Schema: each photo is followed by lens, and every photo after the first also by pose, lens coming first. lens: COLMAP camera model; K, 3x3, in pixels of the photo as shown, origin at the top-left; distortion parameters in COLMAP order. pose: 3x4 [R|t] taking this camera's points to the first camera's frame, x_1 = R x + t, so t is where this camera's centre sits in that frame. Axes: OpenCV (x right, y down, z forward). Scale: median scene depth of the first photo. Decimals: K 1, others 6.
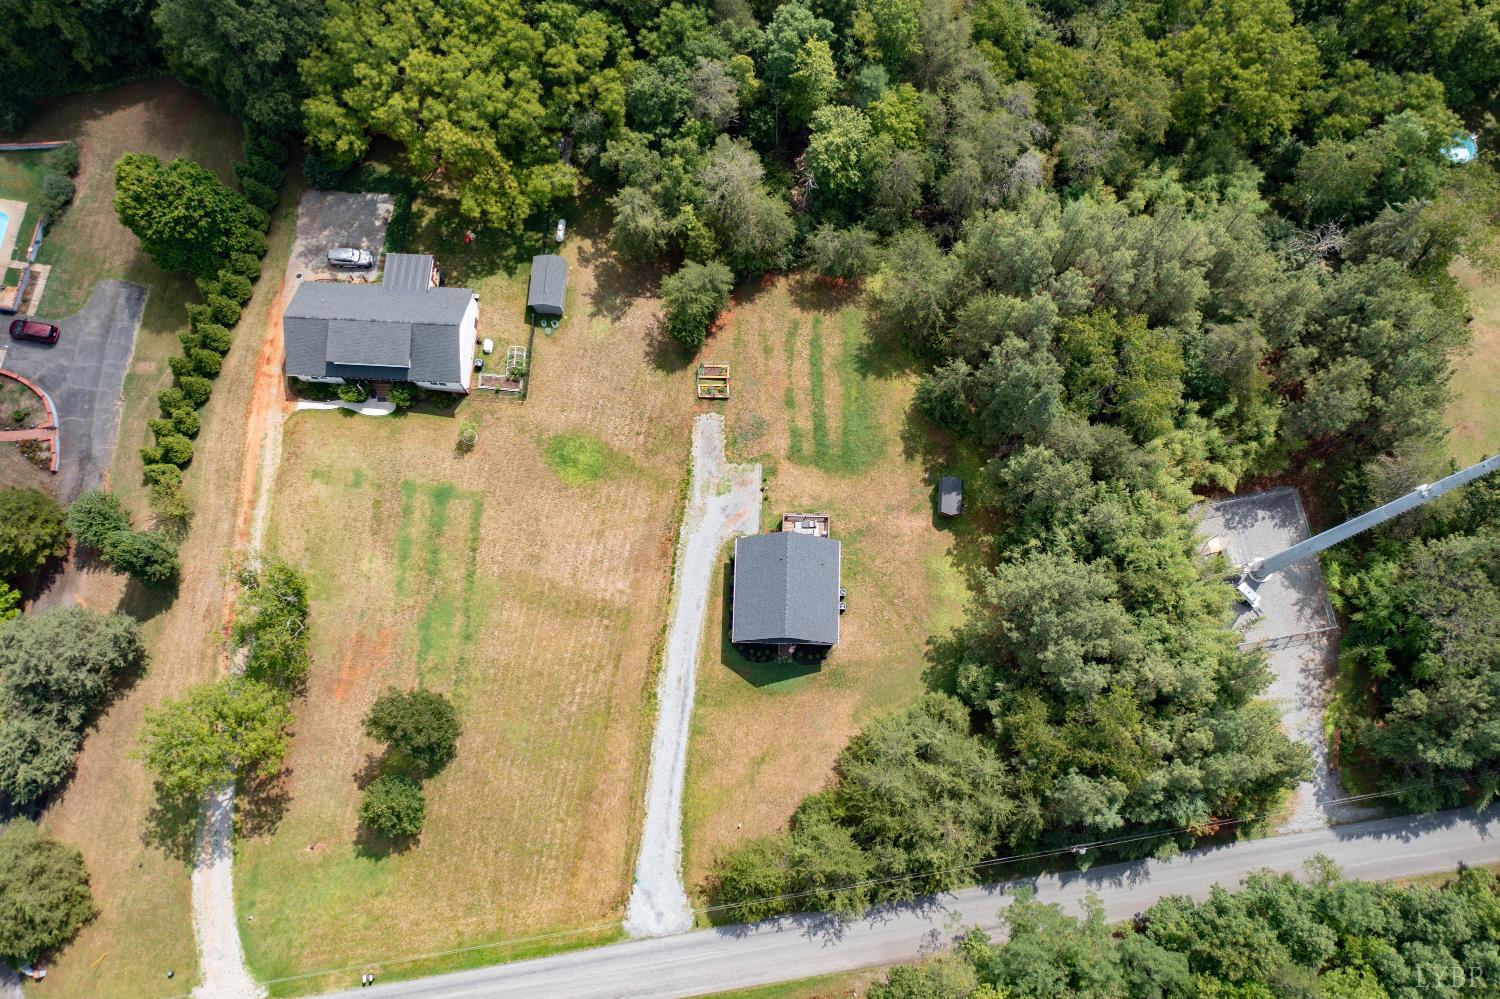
lens RADIAL K [[1186.4, 0, 756.6], [0, 1186.4, 500.4], [0, 0, 1]] dist [-0.018058, 0.002267]
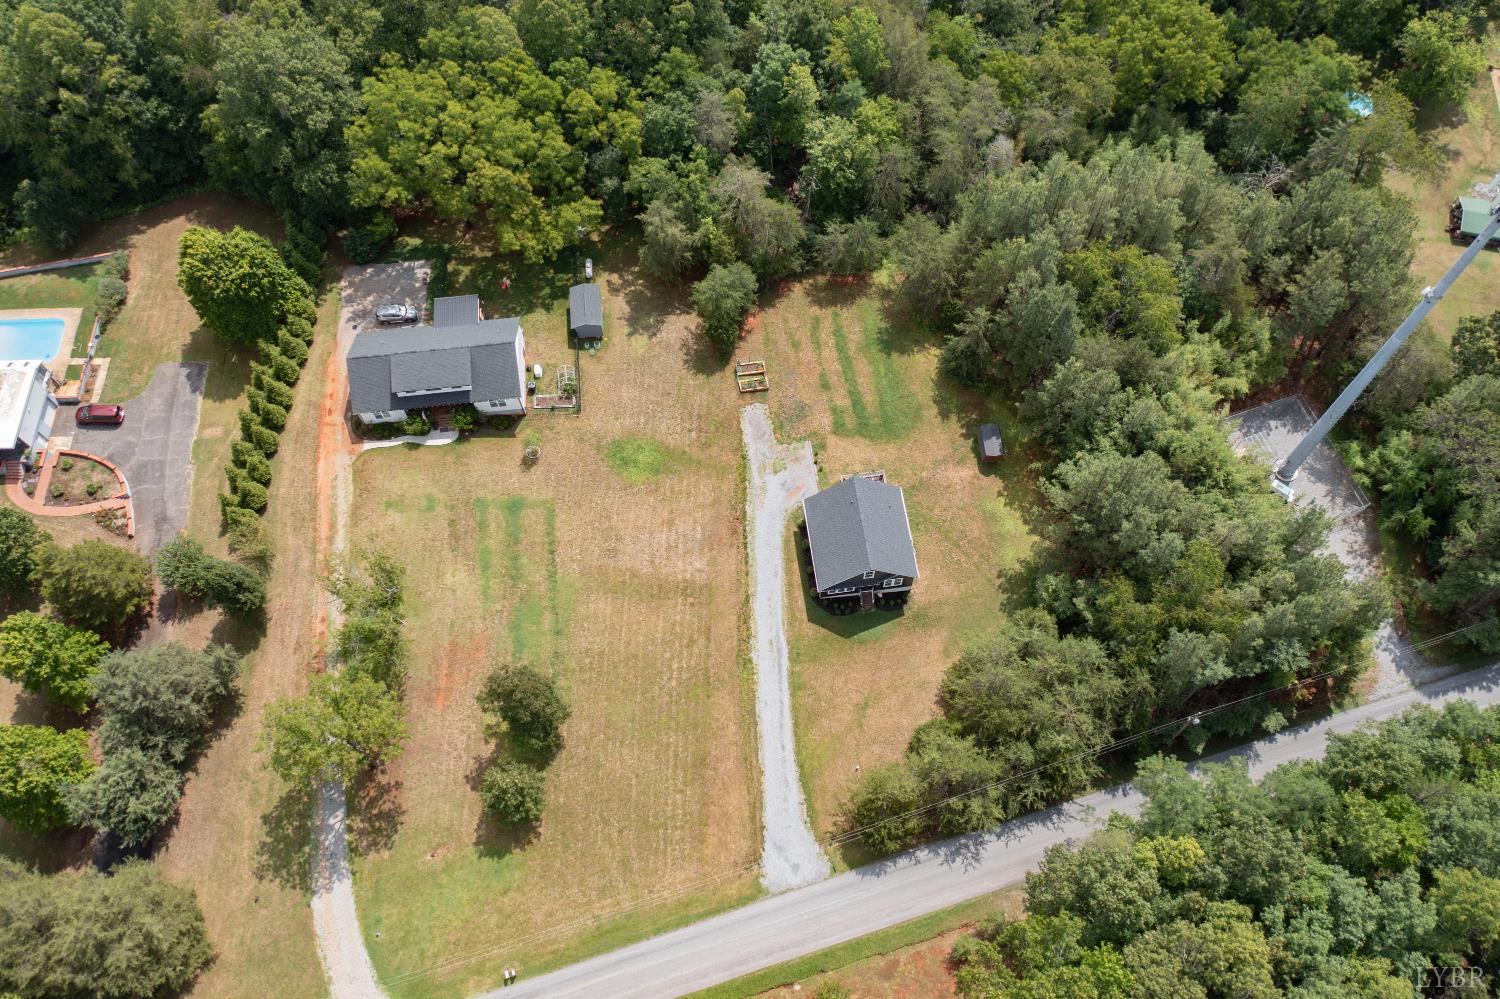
lens RADIAL K [[1190.9, 0, 755.7], [0, 1190.9, 499.6], [0, 0, 1]] dist [-0.014364, -0.001642]
pose [[0.986749, -0.147340, 0.067957, -0.129057], [0.158147, 0.967009, -0.199709, 0.233927], [-0.036290, 0.207810, 0.977496, -0.024920]]
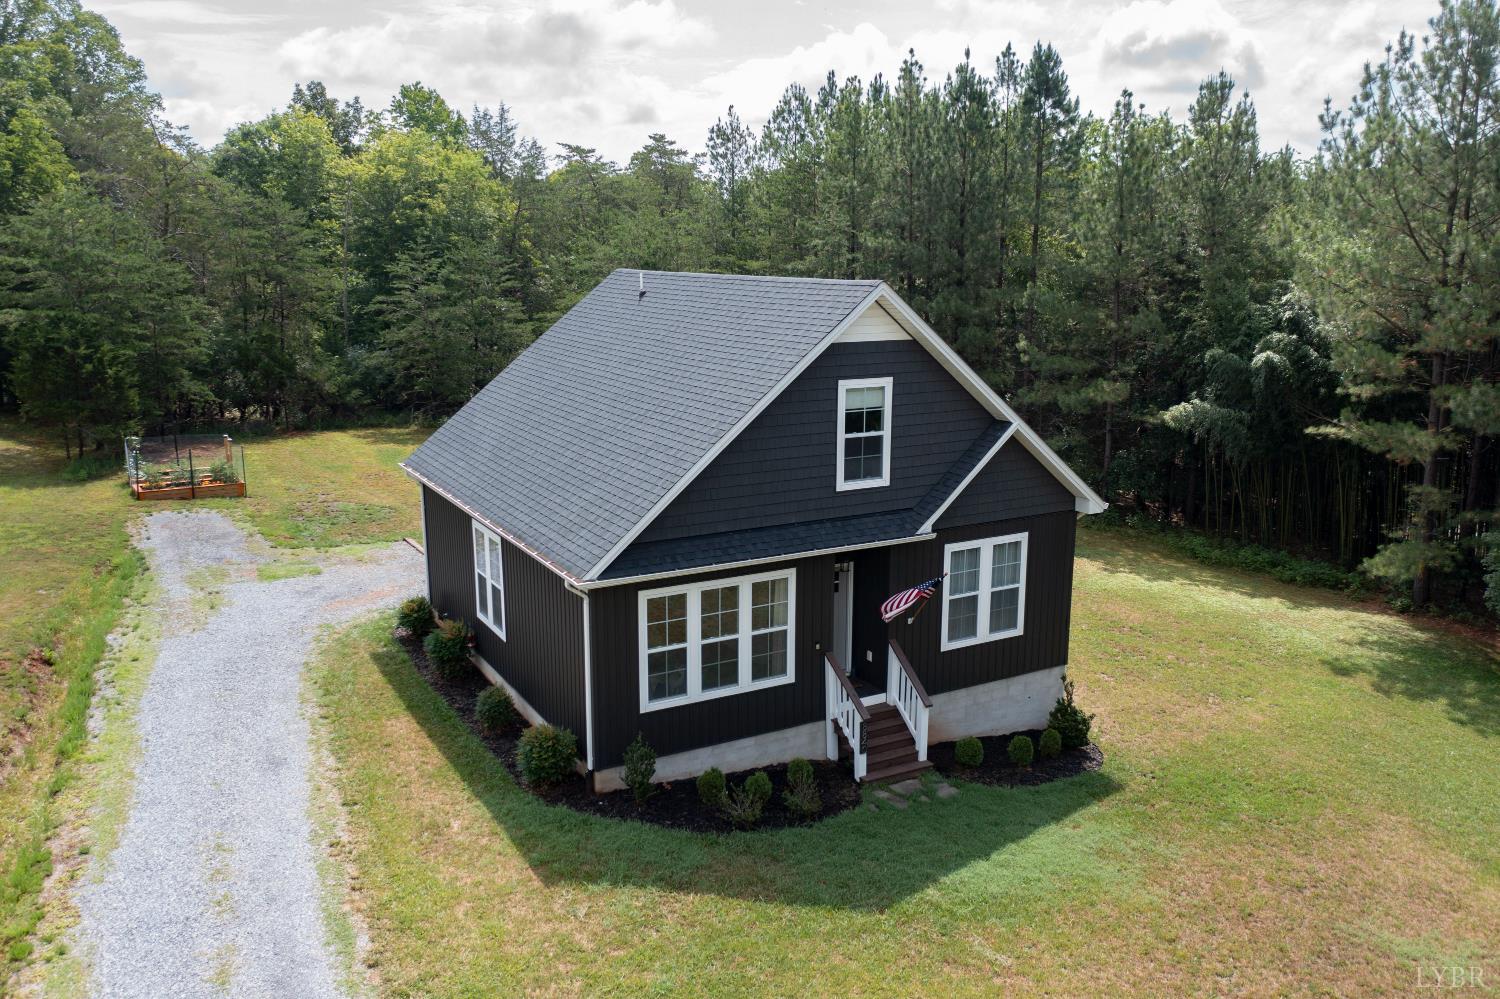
lens RADIAL K [[1186.4, 0, 756.6], [0, 1186.4, 500.4], [0, 0, 1]] dist [-0.018058, 0.002267]
pose [[0.852455, -0.095690, 0.513969, -0.072536], [0.504549, 0.408075, -0.760858, 0.229714], [-0.136931, 0.907920, 0.396146, 0.908924]]
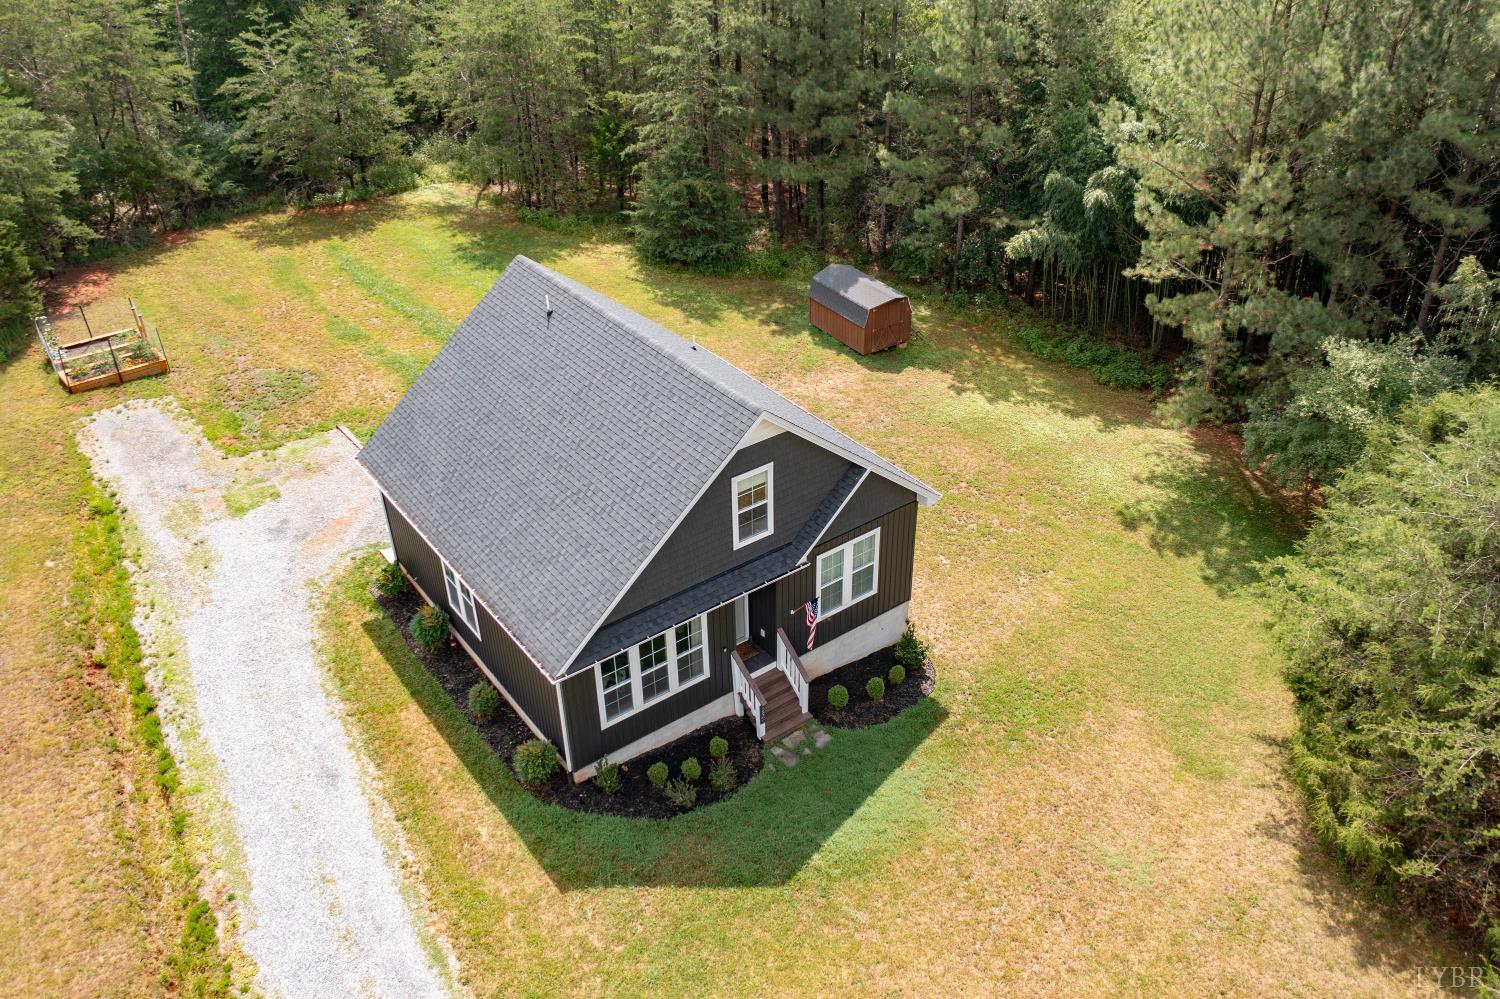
lens RADIAL K [[1186.4, 0, 756.6], [0, 1186.4, 500.4], [0, 0, 1]] dist [-0.018058, 0.002267]
pose [[0.783174, -0.344339, 0.517754, -0.082765], [0.605554, 0.611480, -0.509310, 0.215980], [-0.141221, 0.712406, 0.687411, 0.819043]]
